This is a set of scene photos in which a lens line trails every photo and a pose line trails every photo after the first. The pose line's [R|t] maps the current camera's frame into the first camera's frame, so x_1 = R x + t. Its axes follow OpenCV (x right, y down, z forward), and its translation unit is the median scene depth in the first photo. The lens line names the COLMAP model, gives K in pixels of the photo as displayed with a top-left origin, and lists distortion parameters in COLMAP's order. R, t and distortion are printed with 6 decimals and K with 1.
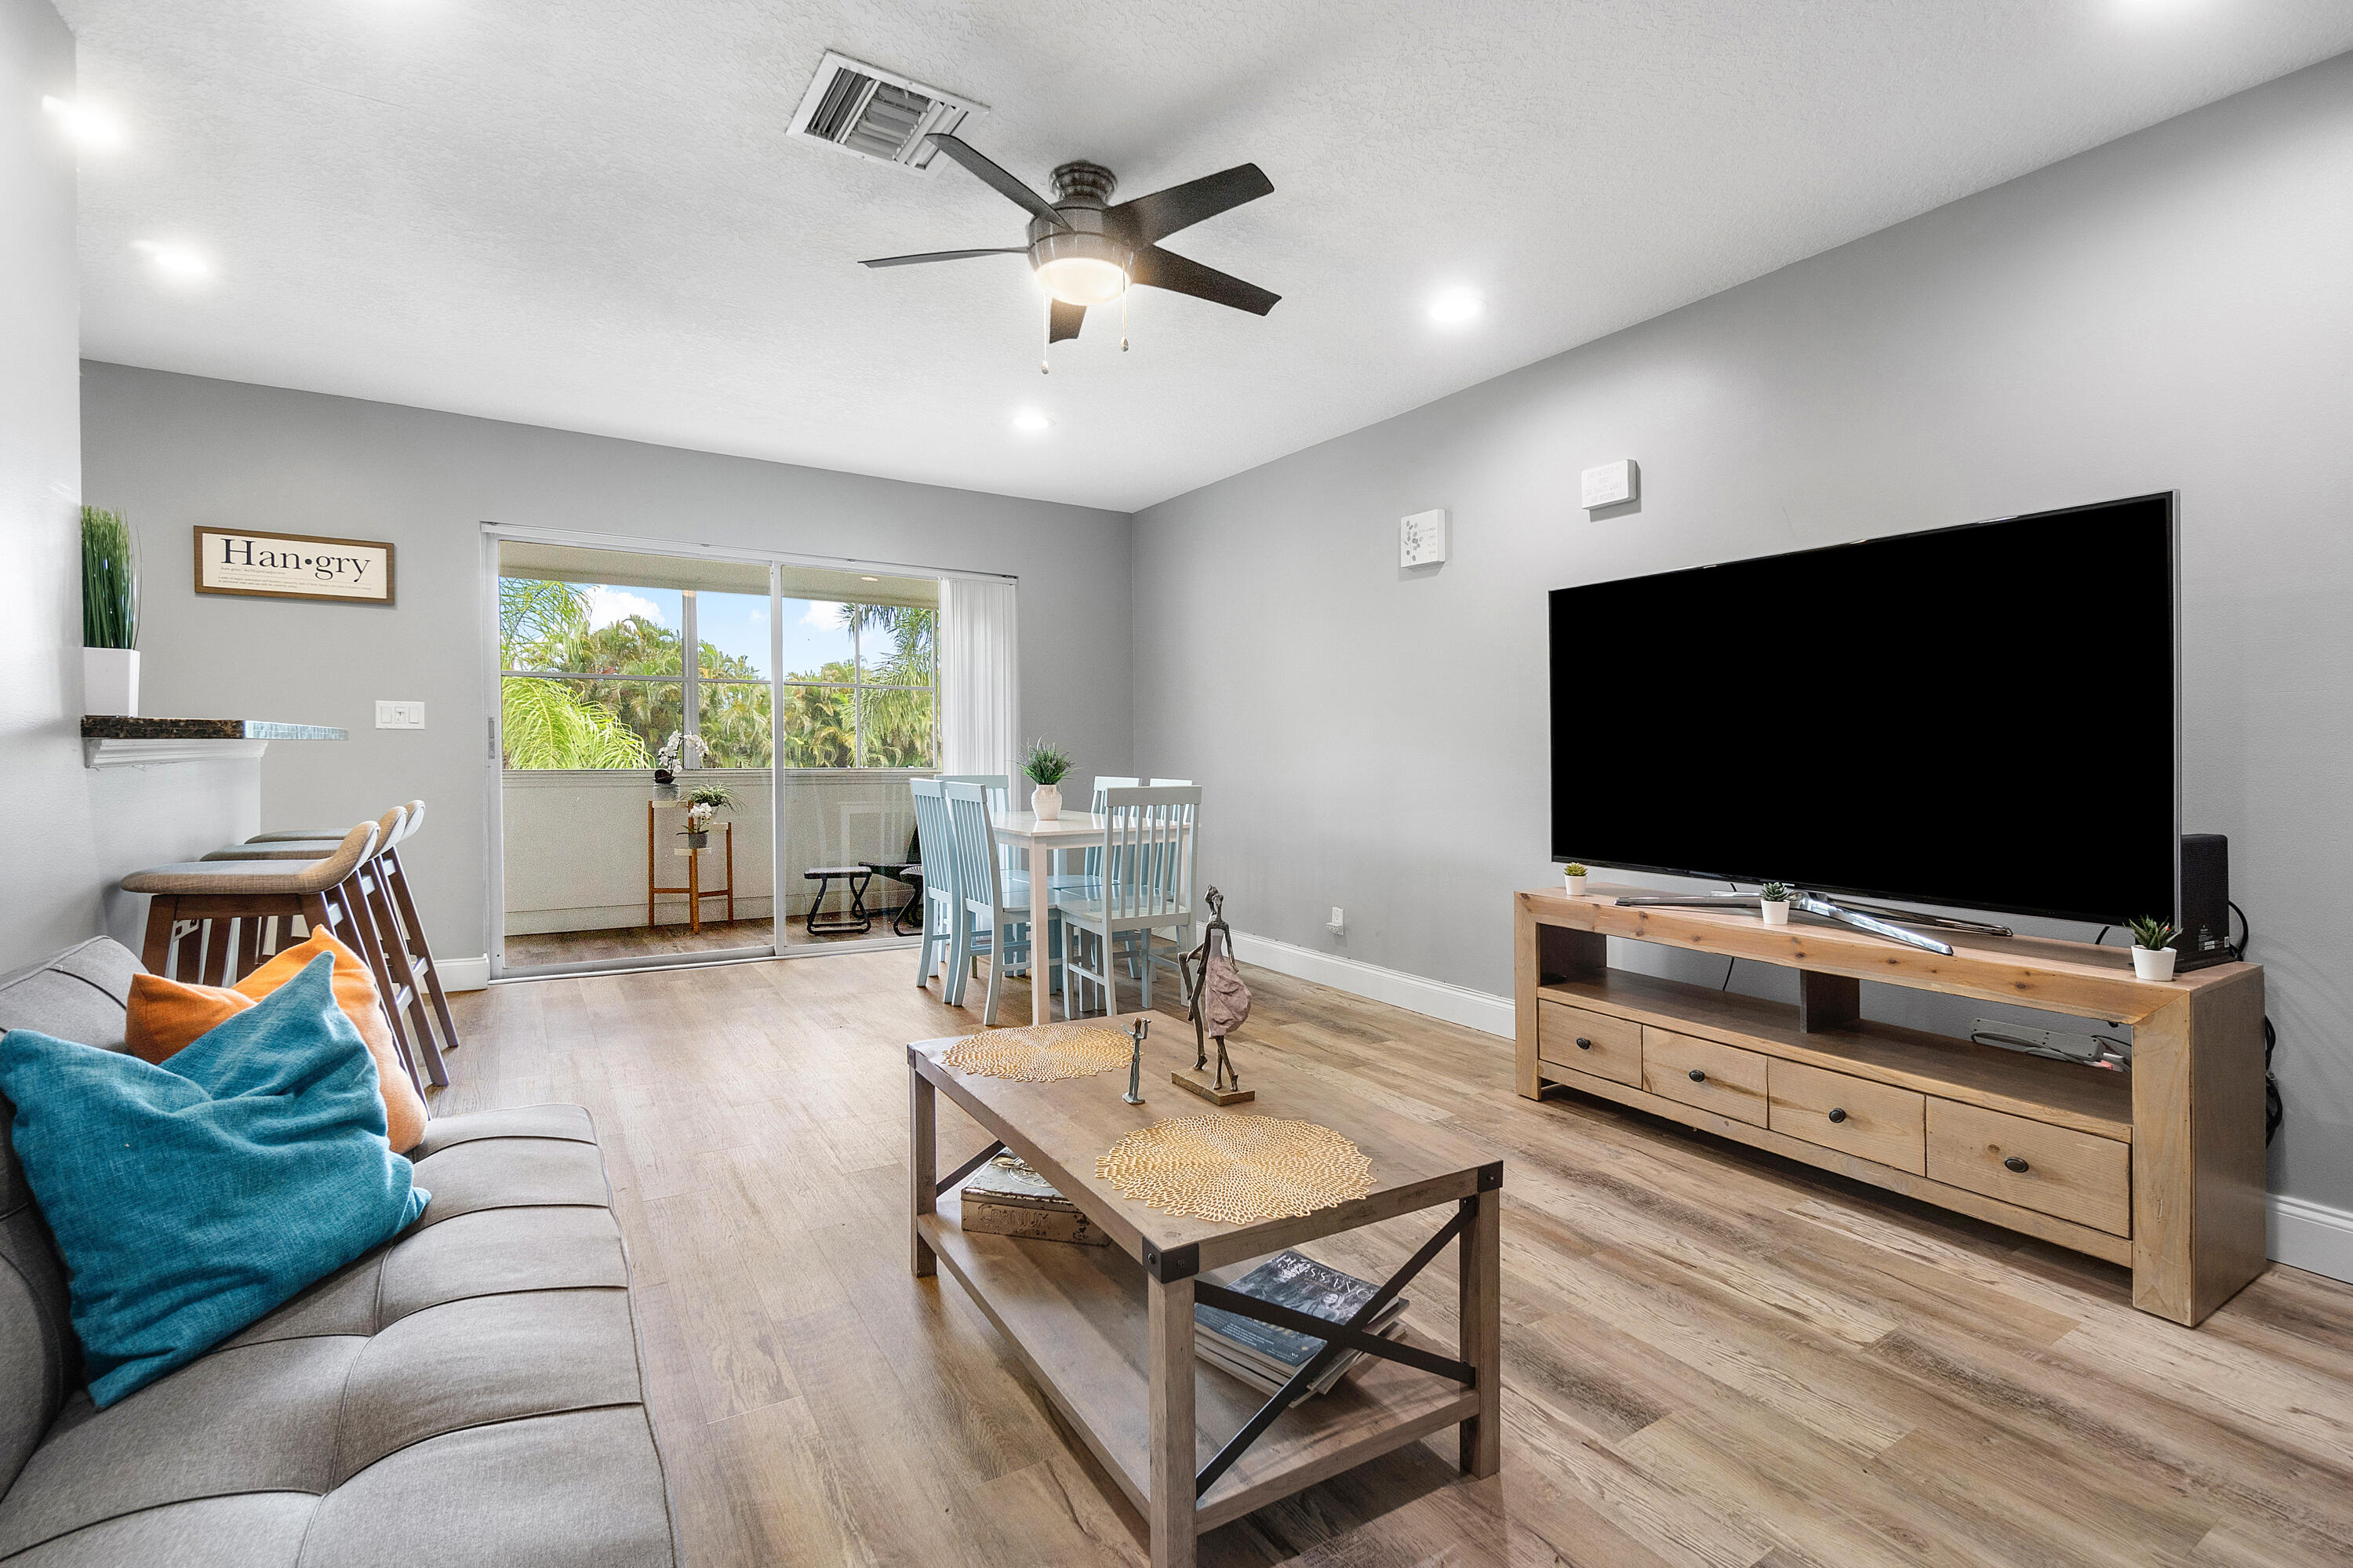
lens RADIAL K [[1066.9, 0, 1176.5], [0, 1066.9, 784.0], [0, 0, 1]] dist [-0.008819, -0.000325]
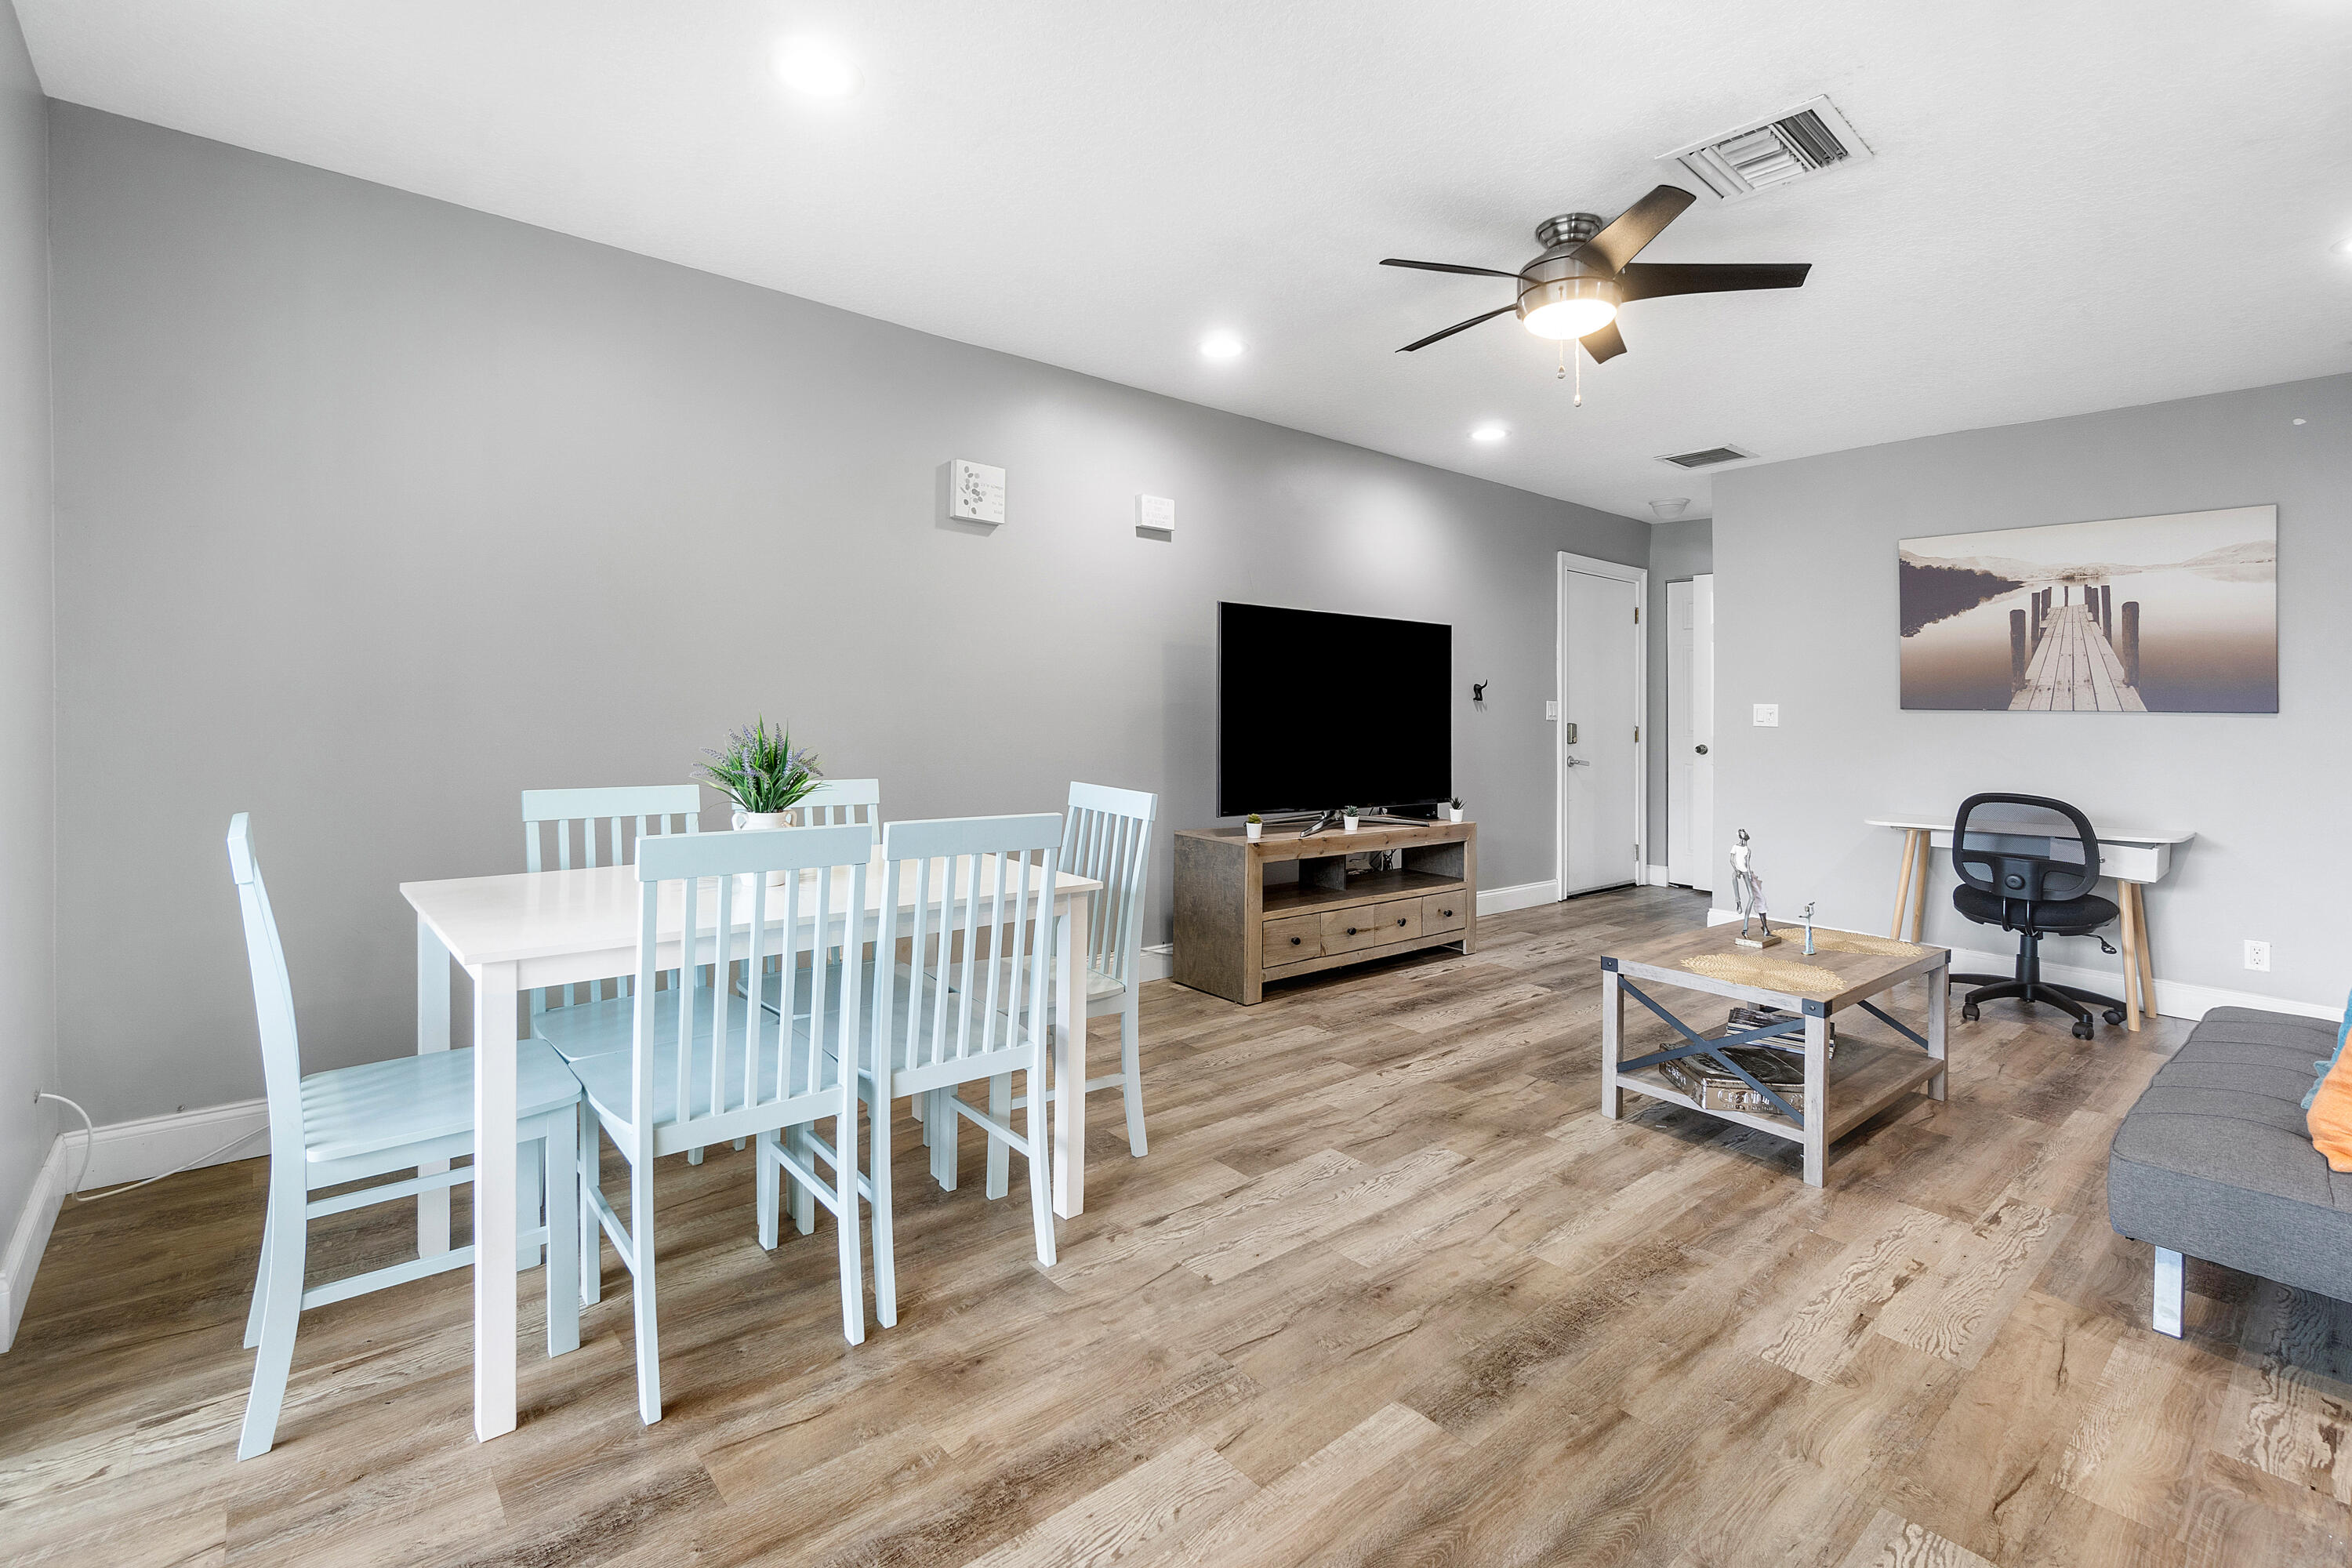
lens RADIAL K [[1072.2, 0, 1125.0], [0, 1072.2, 701.8], [0, 0, 1]] dist [-0.002712, -0.000639]
pose [[-0.135817, 0.000464, 0.990734, -1.037278], [0.013084, 0.999914, 0.001326, -0.077350], [-0.990648, 0.013143, -0.135811, 1.504914]]
